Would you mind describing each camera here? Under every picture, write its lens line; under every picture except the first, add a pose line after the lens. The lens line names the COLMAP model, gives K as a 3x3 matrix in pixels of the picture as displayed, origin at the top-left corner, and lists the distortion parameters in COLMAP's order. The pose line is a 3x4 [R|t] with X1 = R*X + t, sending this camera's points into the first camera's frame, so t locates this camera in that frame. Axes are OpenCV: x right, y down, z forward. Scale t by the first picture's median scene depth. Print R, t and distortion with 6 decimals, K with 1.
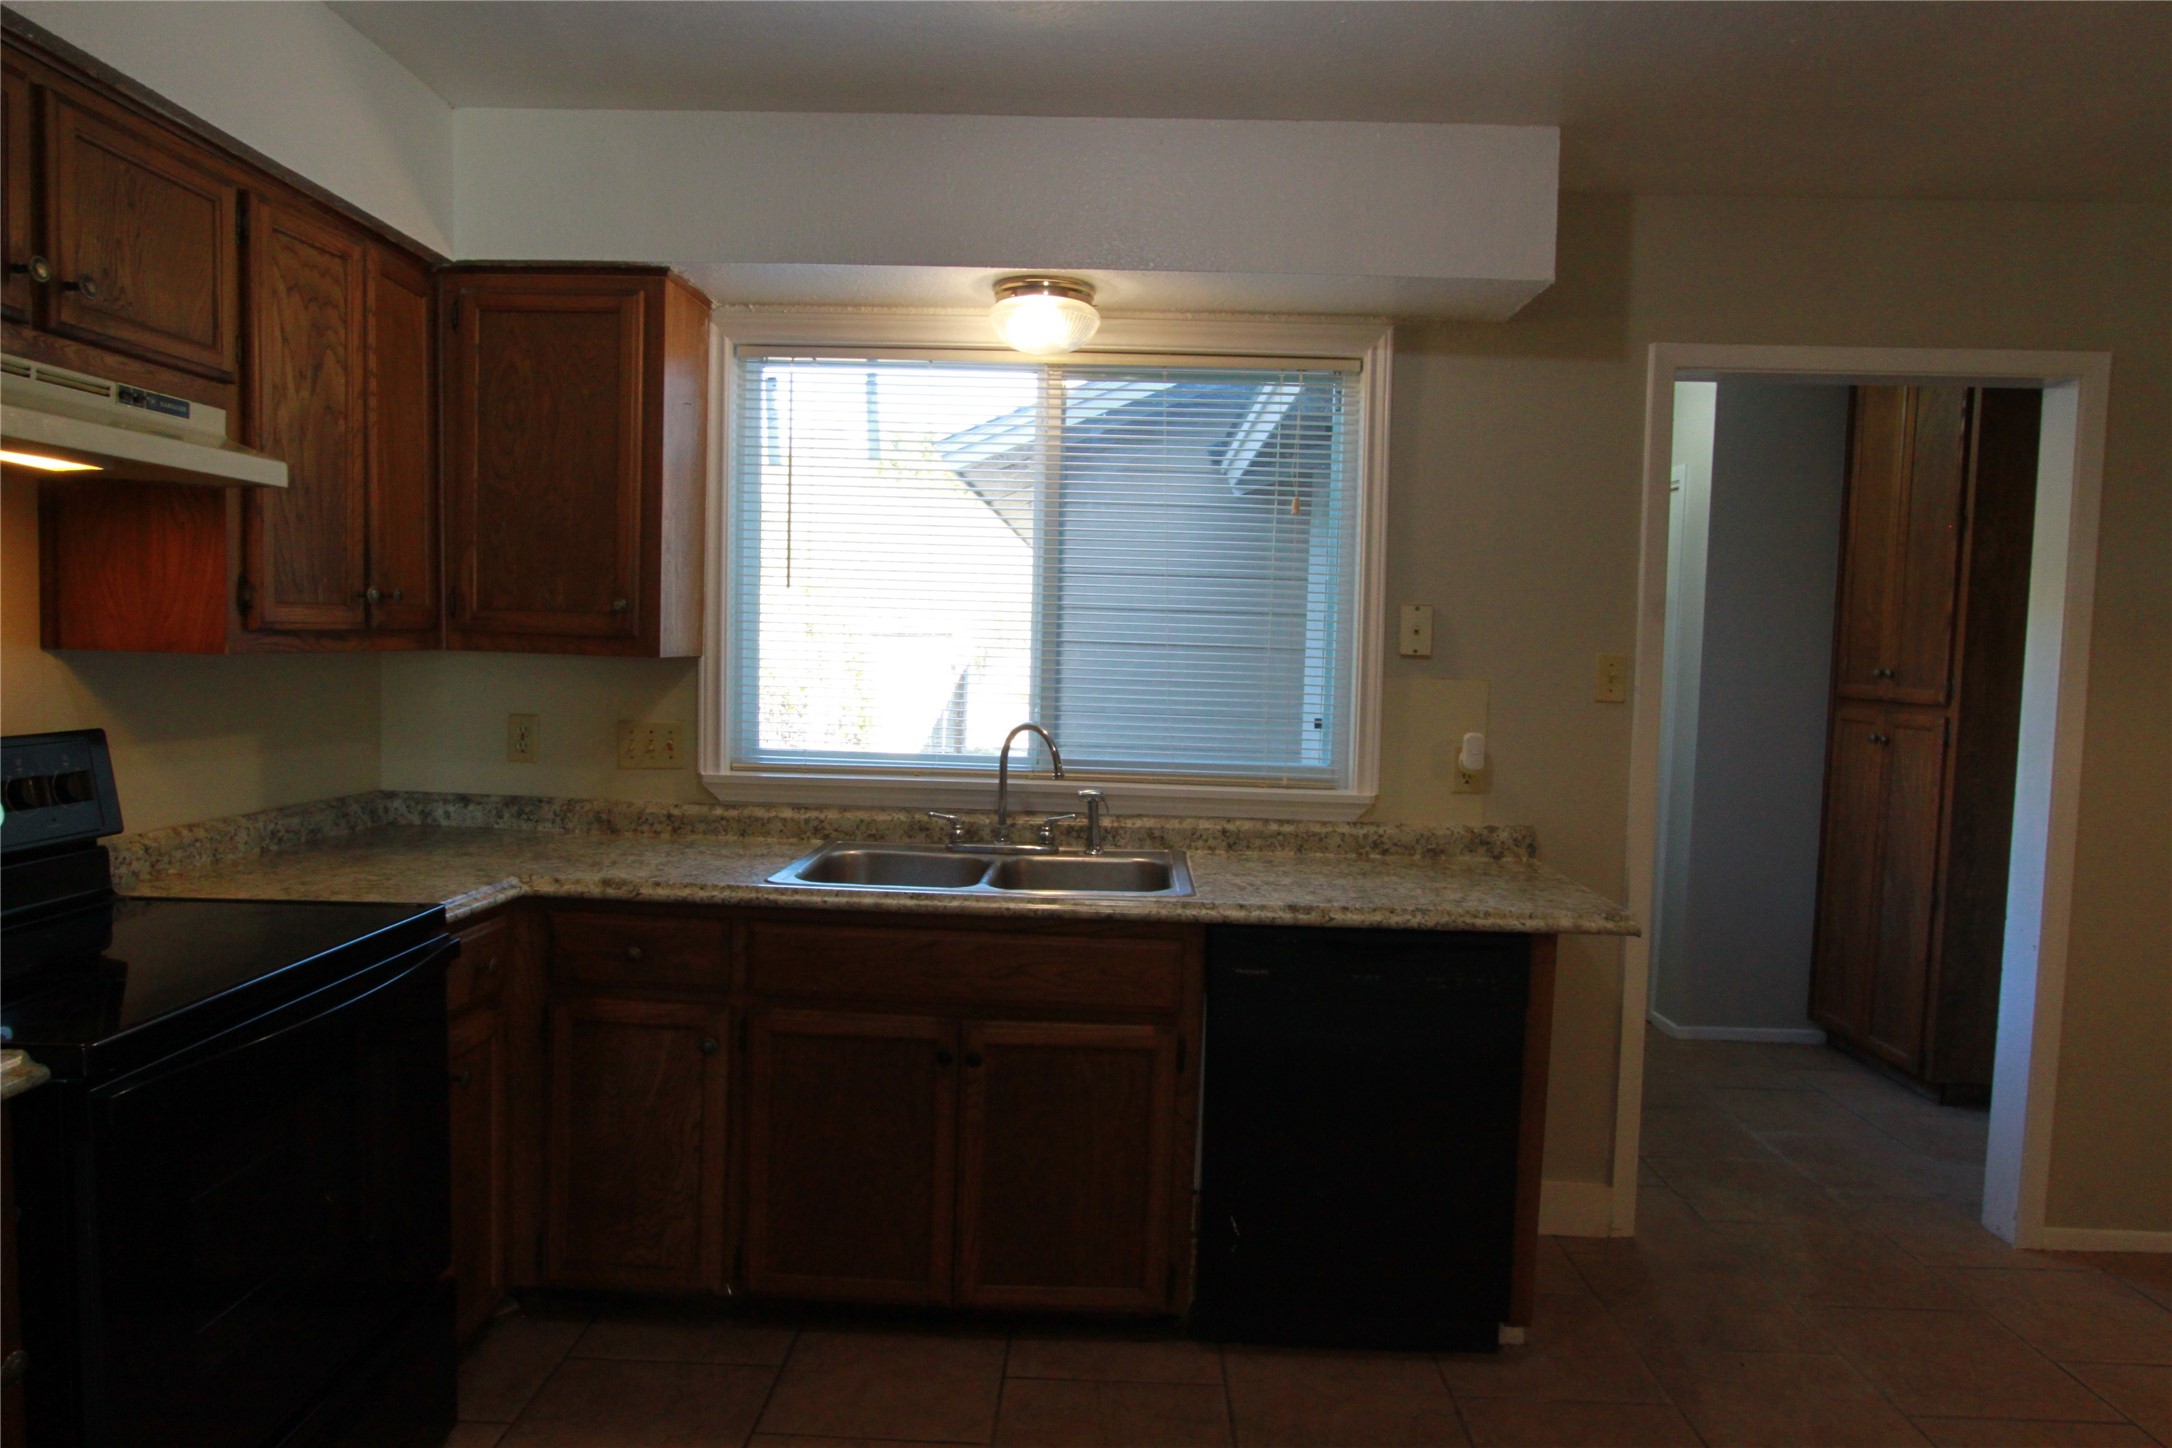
lens RADIAL K [[1308.8, 0, 1084.2], [0, 1308.8, 730.8], [0, 0, 1]] dist [-0.016606, 0.000270]
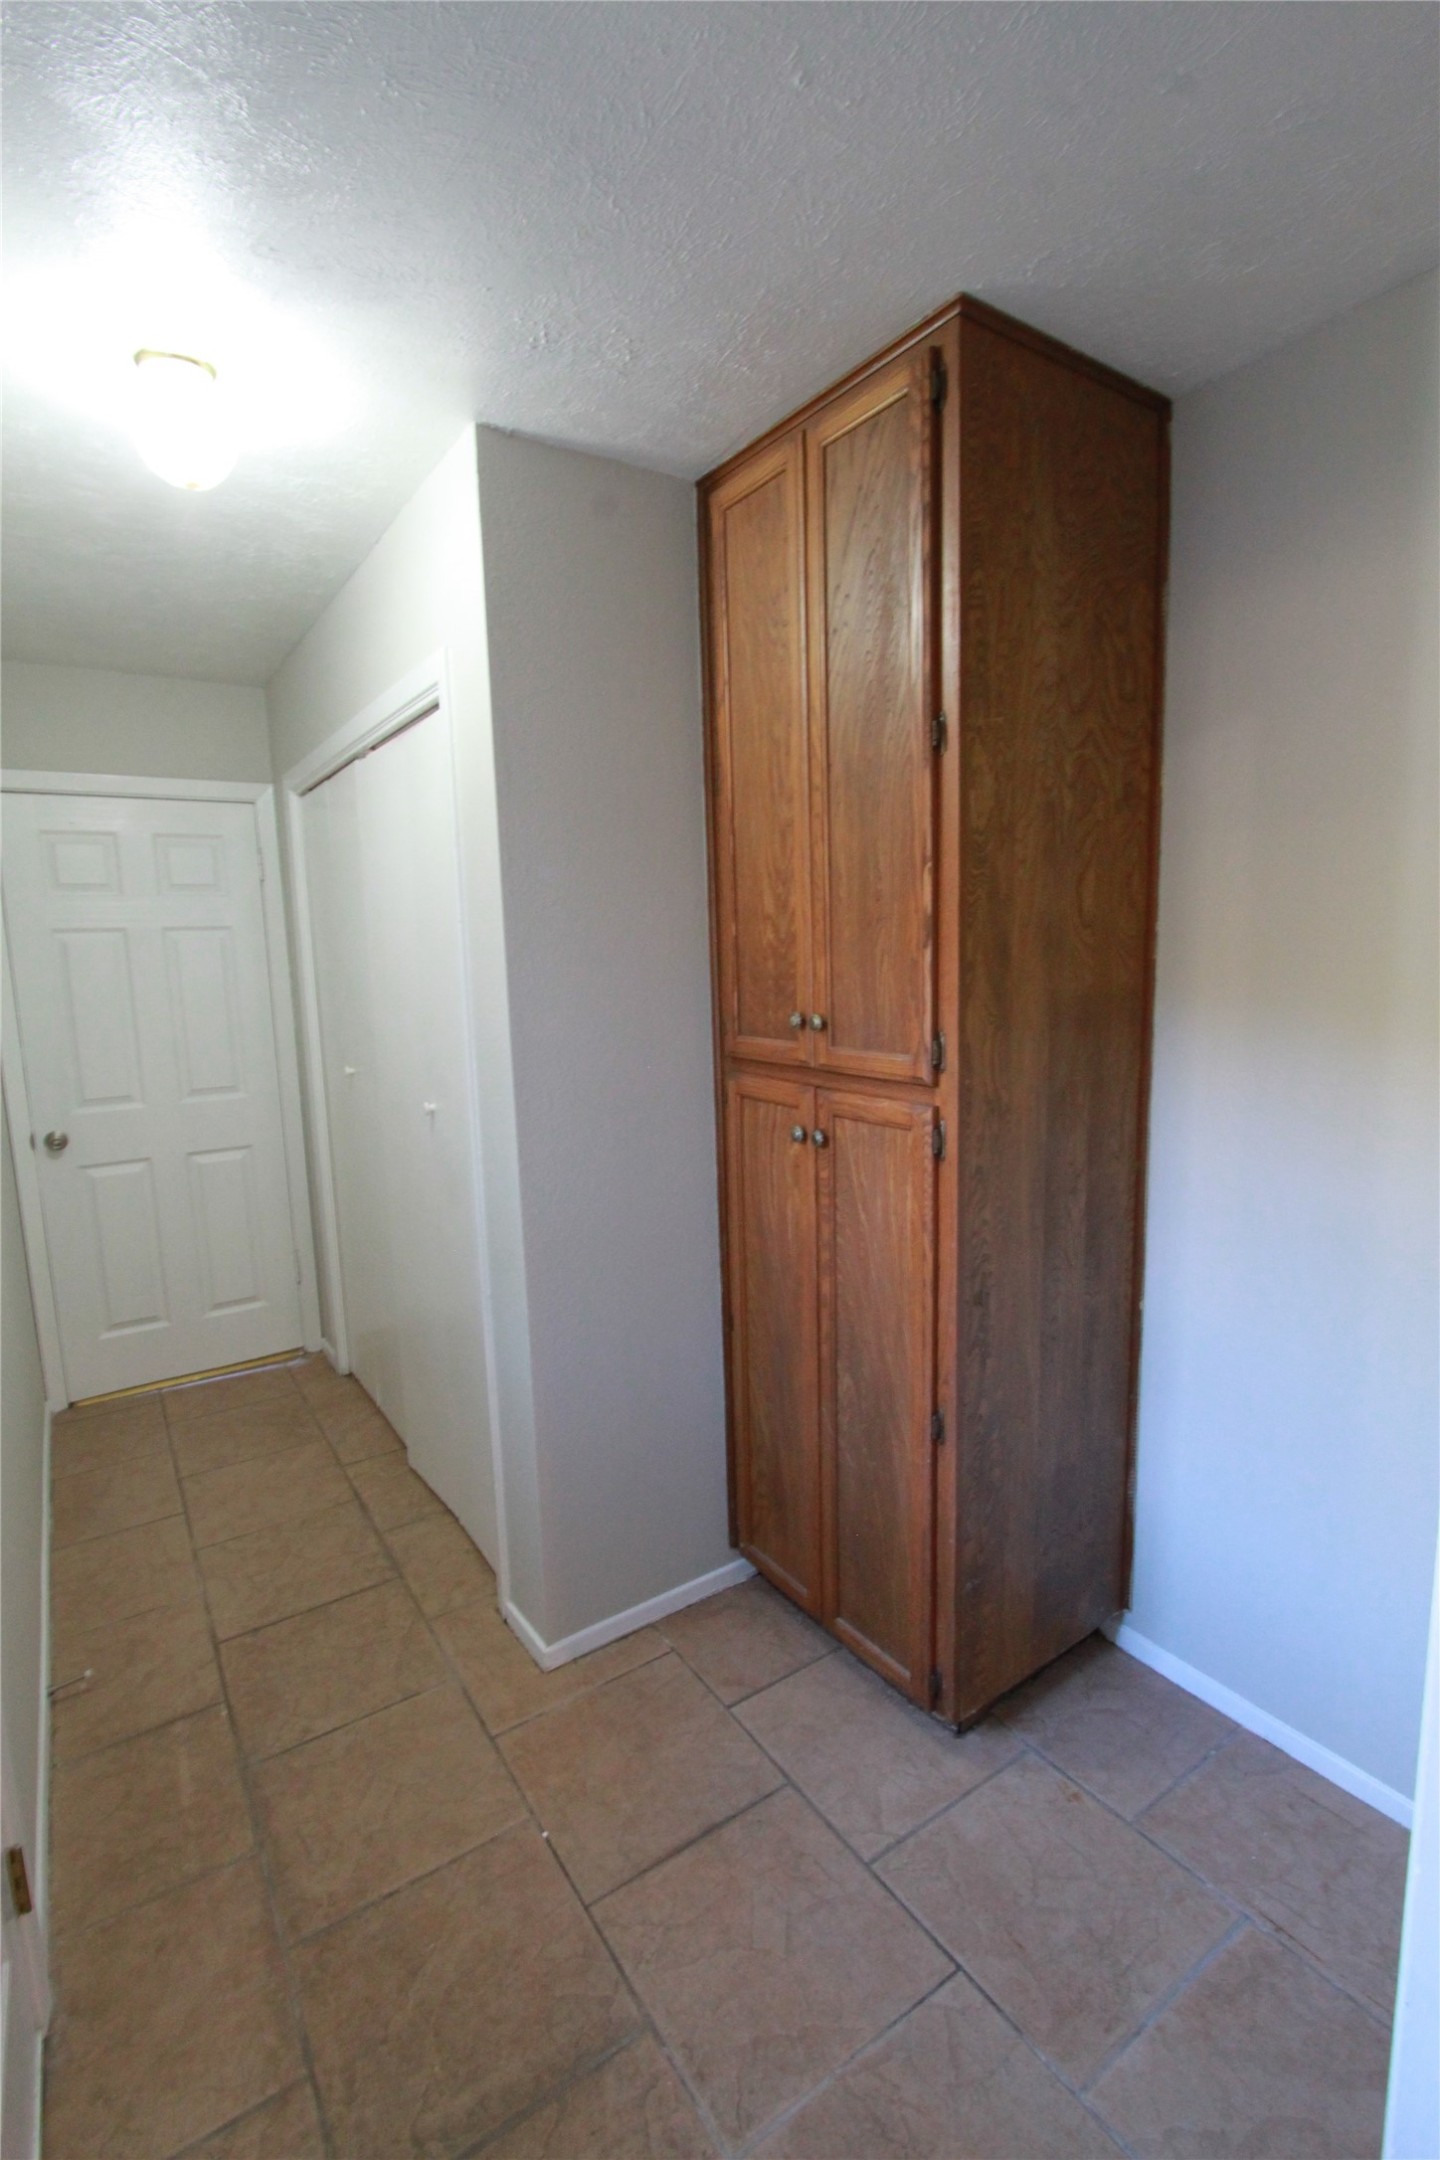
lens RADIAL K [[983.7, 0, 726.6], [0, 983.7, 1086.0], [0, 0, 1]] dist [-0.020448, 0.000738]
pose [[0.808875, -0.133570, 0.572609, 0.340365], [0.090409, 0.990528, 0.103343, -0.065084], [-0.580989, -0.031823, 0.813289, 0.678532]]
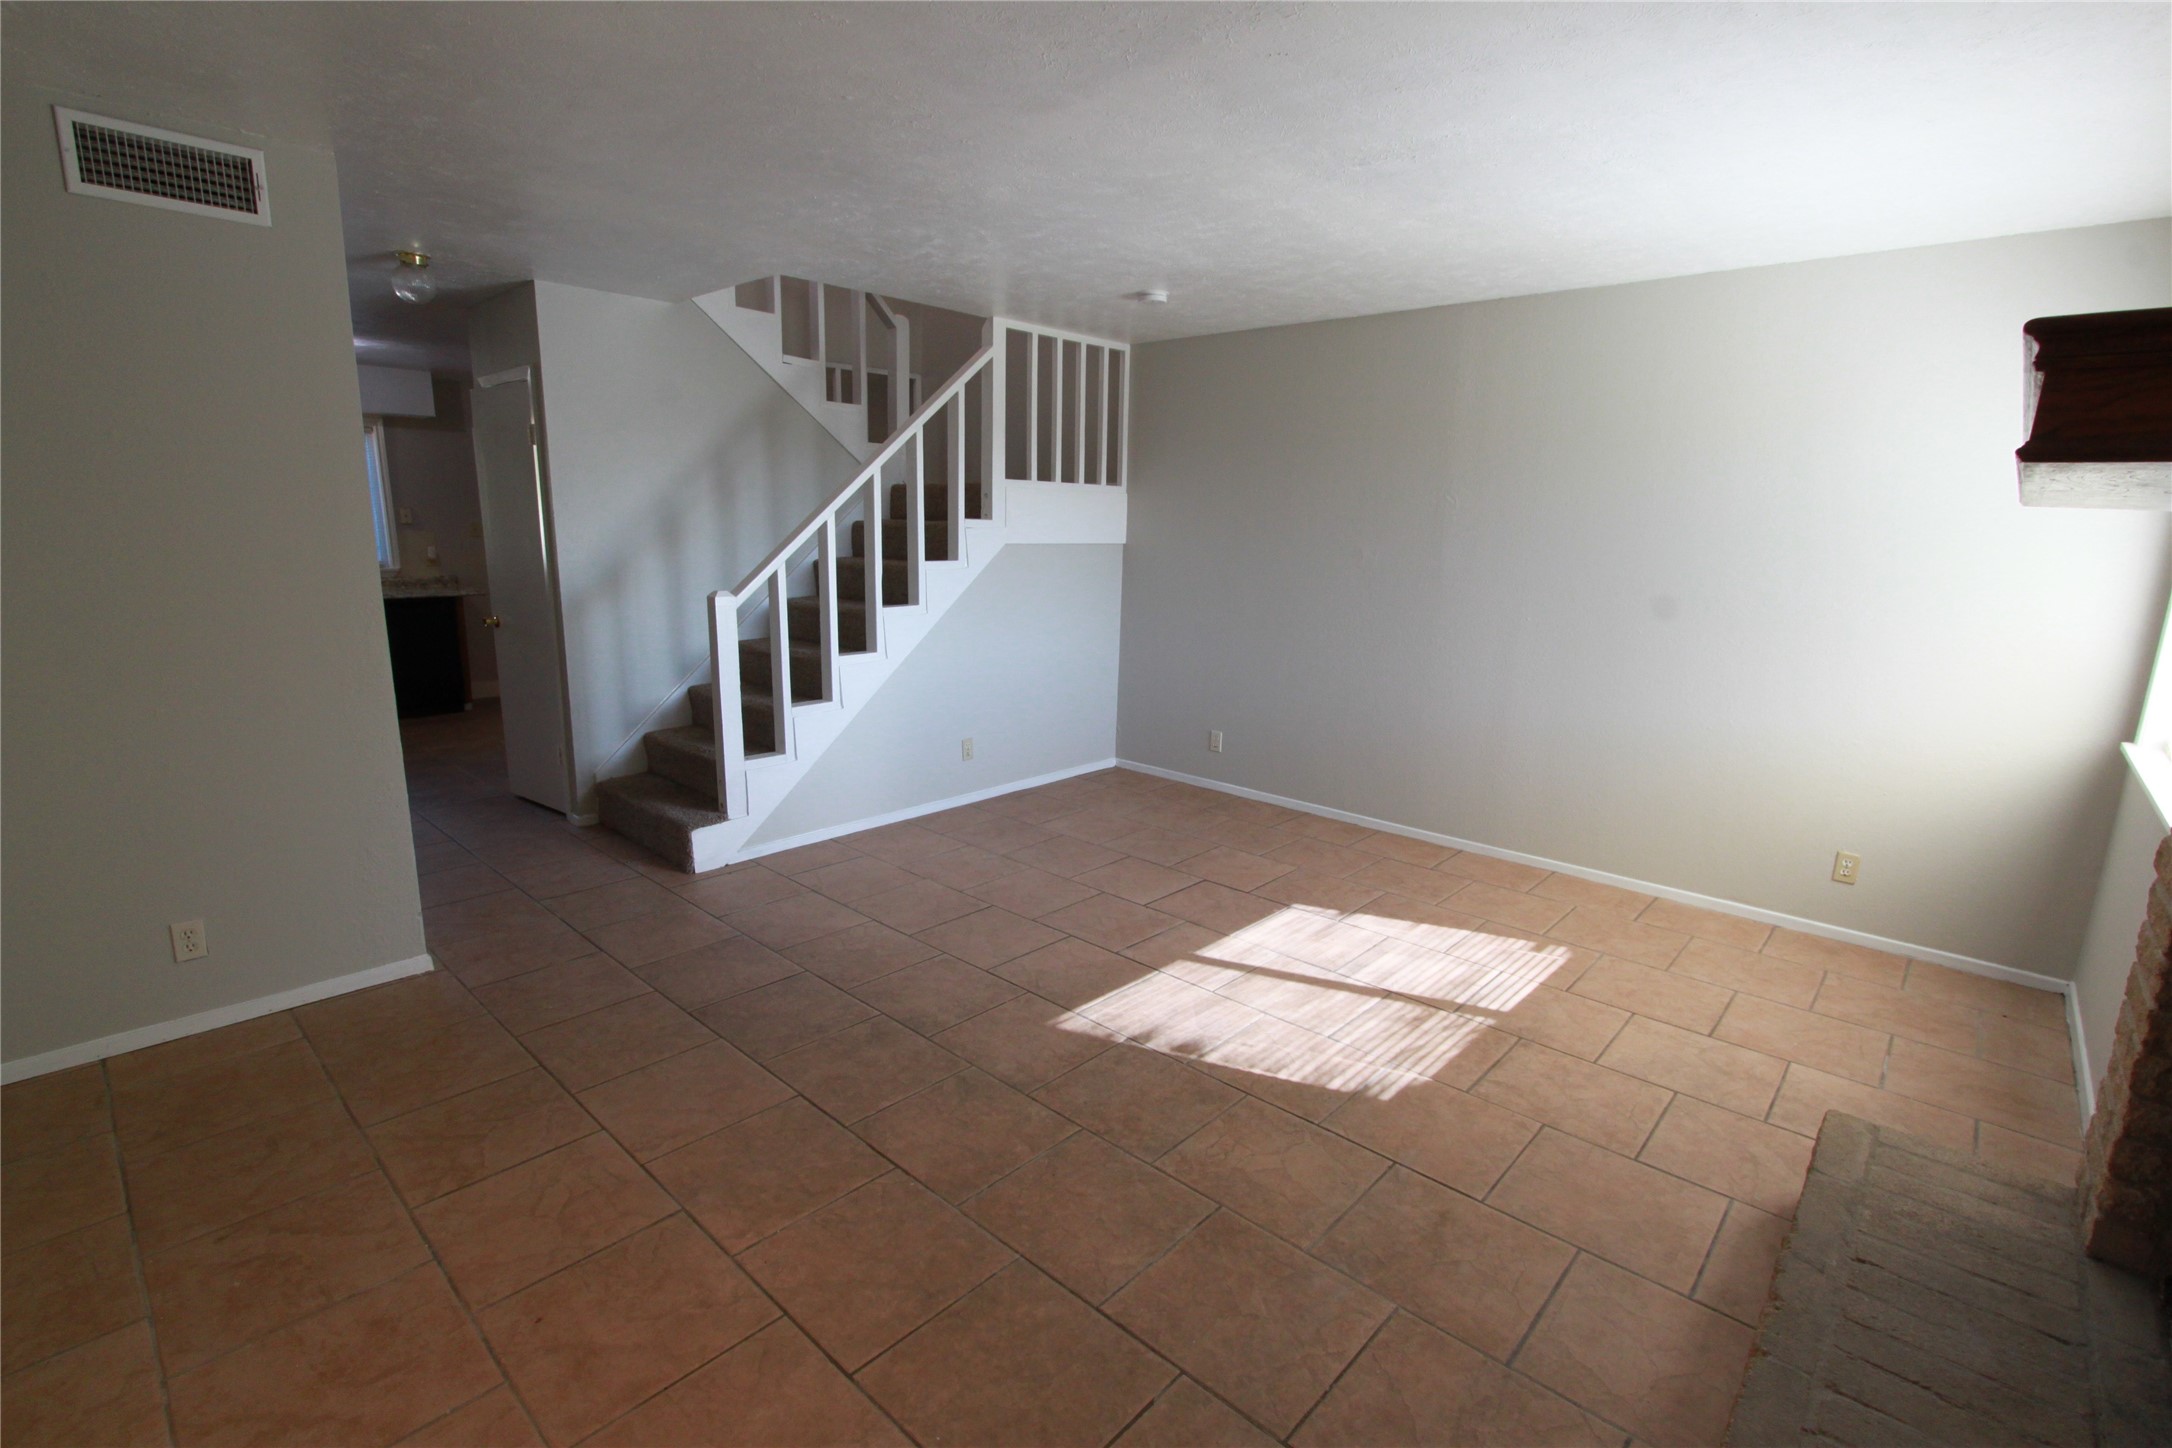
lens RADIAL K [[989.2, 0, 1085.6], [0, 989.2, 729.1], [0, 0, 1]] dist [-0.020448, 0.000738]
pose [[0.654446, -0.169517, 0.736861, -0.502645], [0.049840, 0.982096, 0.181669, 0.082997], [-0.754464, -0.082167, 0.651178, -1.827153]]
